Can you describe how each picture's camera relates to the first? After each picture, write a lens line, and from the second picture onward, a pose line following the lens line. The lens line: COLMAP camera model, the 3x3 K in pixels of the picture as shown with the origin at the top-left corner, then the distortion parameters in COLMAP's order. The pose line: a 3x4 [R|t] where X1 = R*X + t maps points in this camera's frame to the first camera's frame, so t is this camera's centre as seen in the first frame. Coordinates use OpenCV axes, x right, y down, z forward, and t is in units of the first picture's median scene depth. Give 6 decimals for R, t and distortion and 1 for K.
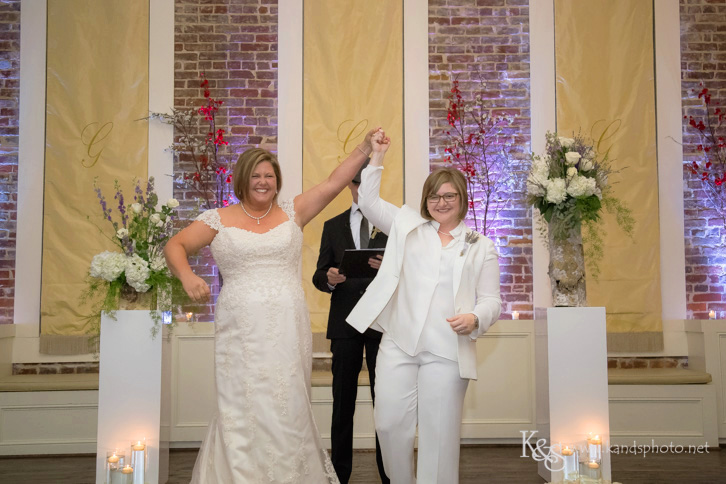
lens RADIAL K [[866.5, 0, 367.7], [0, 866.5, 221.4], [0, 0, 1]] dist [0.062220, 0.021205]
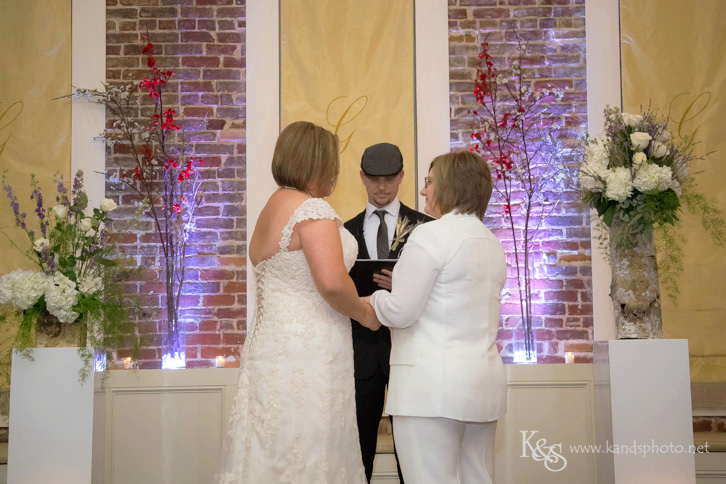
lens RADIAL K [[1235.0, 0, 362.7], [0, 1235.0, 215.2], [0, 0, 1]] dist [0.181179, -0.030349]
pose [[0.999954, -0.008103, -0.005168, 0.001015], [0.007927, 0.999420, -0.033124, 0.020197], [0.005434, 0.033081, 0.999438, -0.059021]]
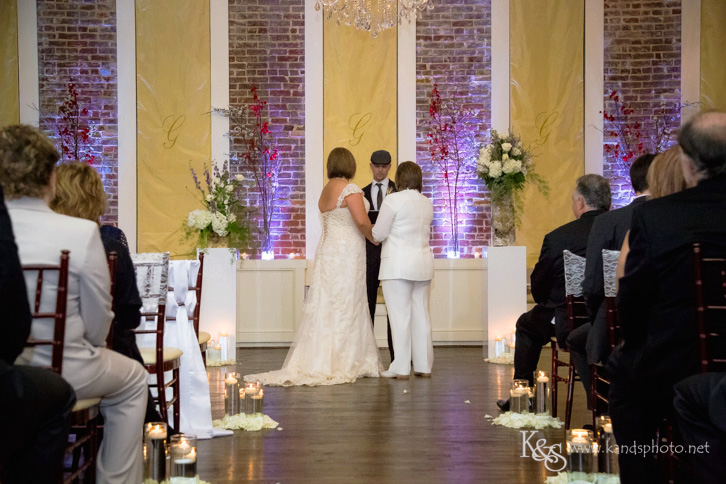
lens RADIAL K [[1001.8, 0, 363.0], [0, 1001.8, 242.0], [0, 0, 1]] dist [0.150403, -0.002827]
pose [[0.999857, 0.000423, -0.016887, 0.014390], [0.000747, 0.997603, 0.069195, -0.024124], [0.016876, -0.069198, 0.997460, -0.592955]]
